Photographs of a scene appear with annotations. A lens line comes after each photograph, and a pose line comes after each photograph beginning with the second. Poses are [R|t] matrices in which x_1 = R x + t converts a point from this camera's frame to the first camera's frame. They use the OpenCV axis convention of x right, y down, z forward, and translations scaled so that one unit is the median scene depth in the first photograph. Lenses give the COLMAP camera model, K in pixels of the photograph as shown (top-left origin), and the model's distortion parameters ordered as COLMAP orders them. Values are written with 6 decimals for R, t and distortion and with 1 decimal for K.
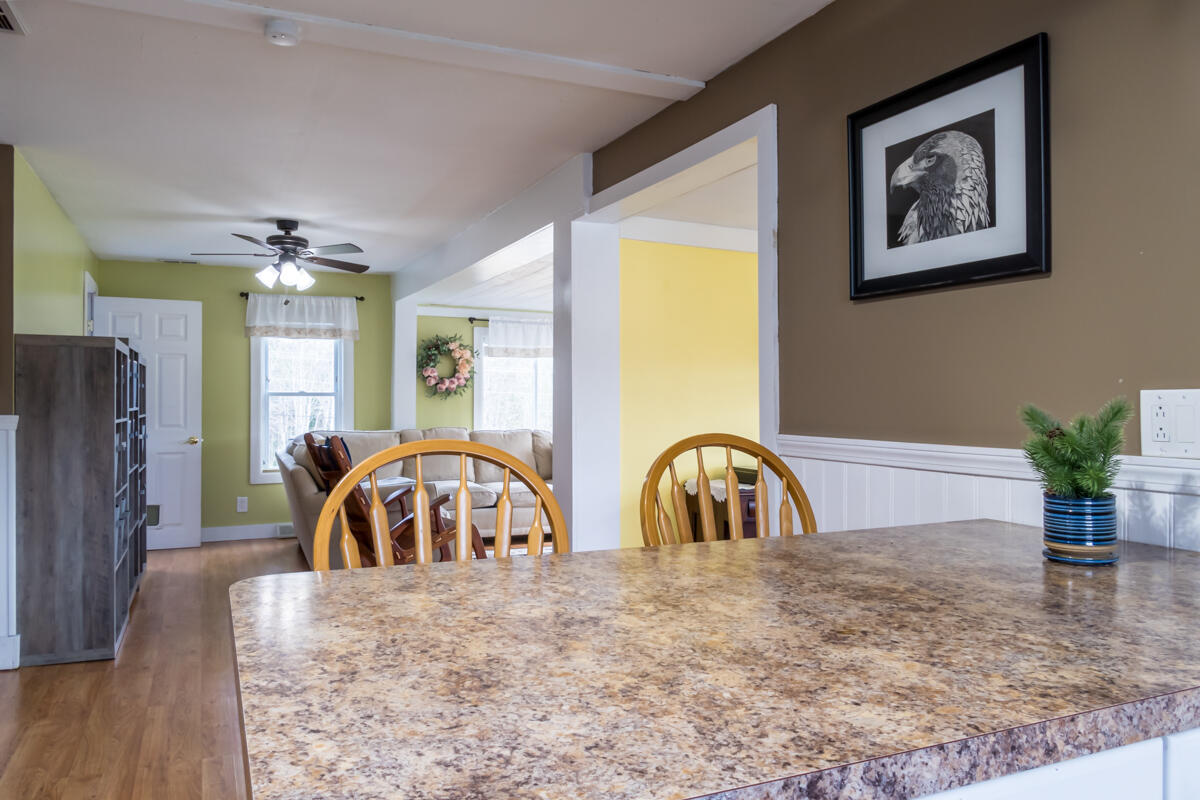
lens RADIAL K [[877.6, 0, 597.9], [0, 877.6, 411.7], [0, 0, 1]] dist [-0.041051, -0.003141]
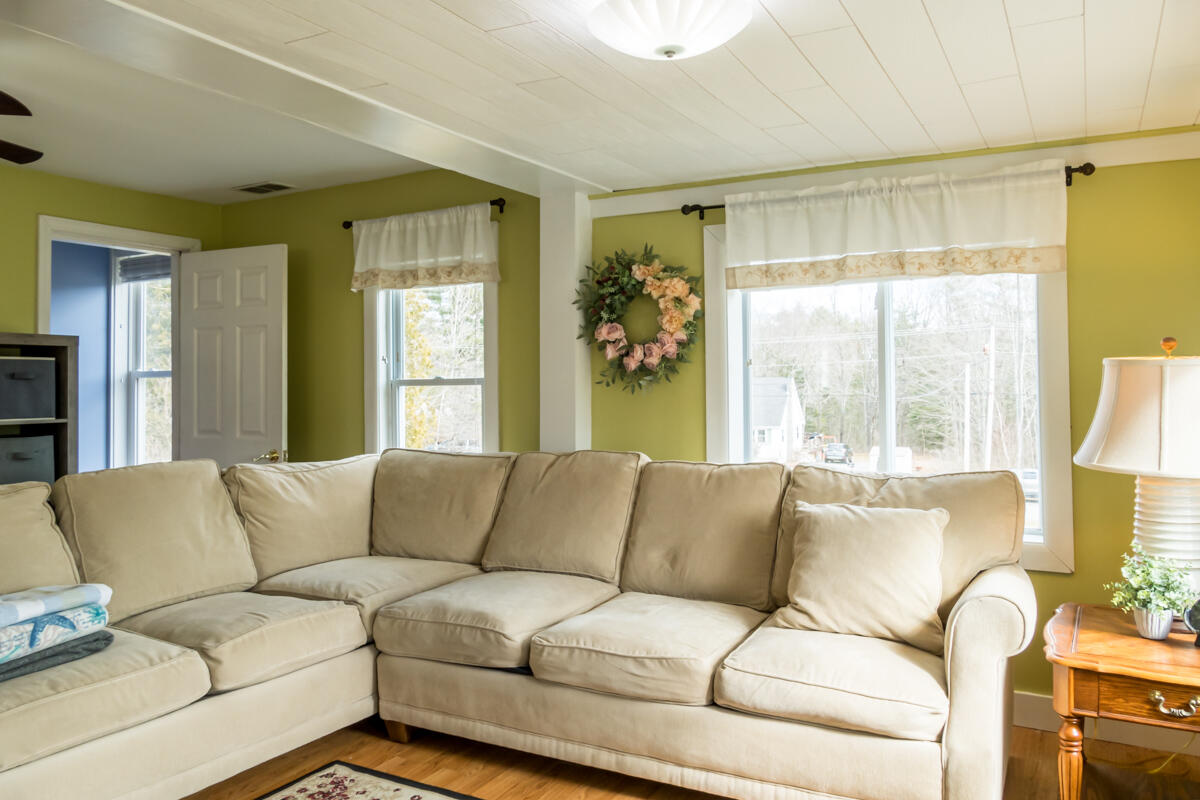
lens RADIAL K [[887.4, 0, 600.8], [0, 887.4, 365.8], [0, 0, 1]] dist [-0.008106, -0.001310]
pose [[0.598952, -0.026283, -0.800353, 0.193957], [0.003614, 0.999540, -0.030119, -0.012350], [0.800777, 0.015148, 0.598772, 0.709183]]
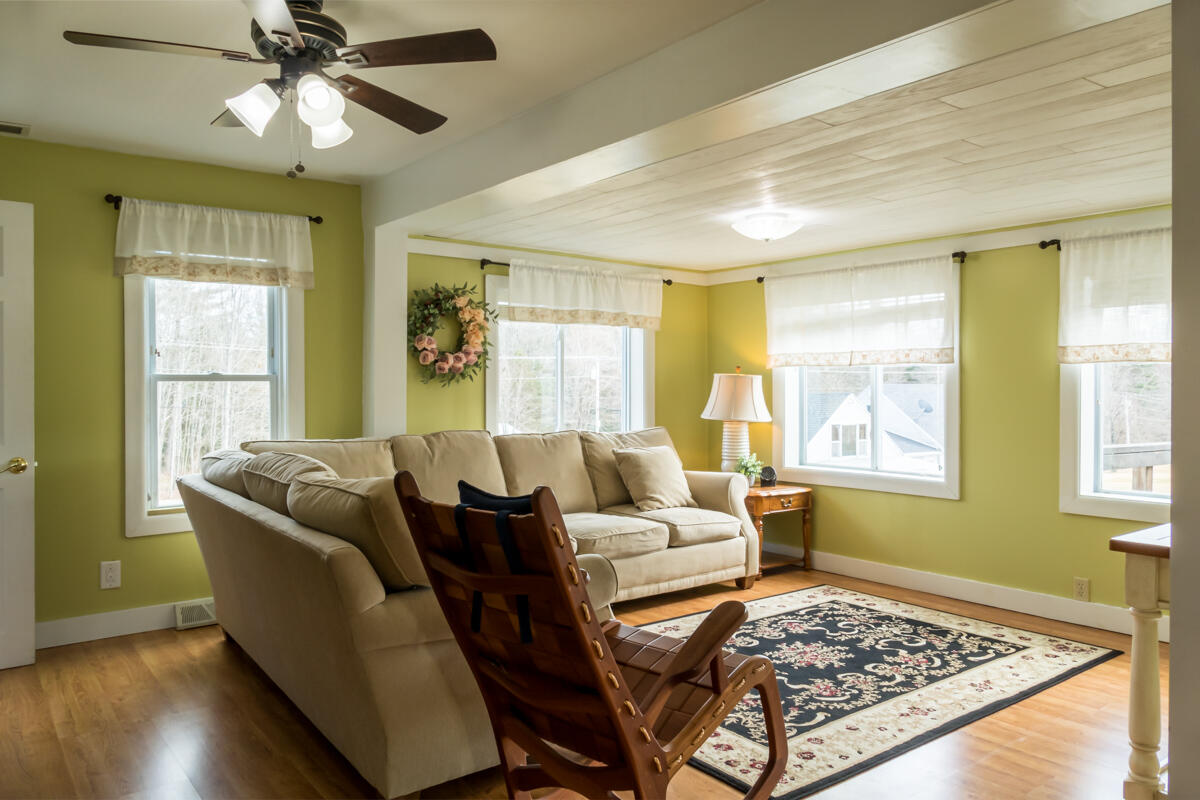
lens RADIAL K [[862.5, 0, 600.0], [0, 862.5, 400.0], [0, 0, 1]] dist [-0.019810, -0.003069]
pose [[0.975571, -0.006436, 0.219591, -0.206252], [0.005115, 0.999965, 0.006582, -0.007368], [-0.219626, -0.005299, 0.975570, 0.366826]]
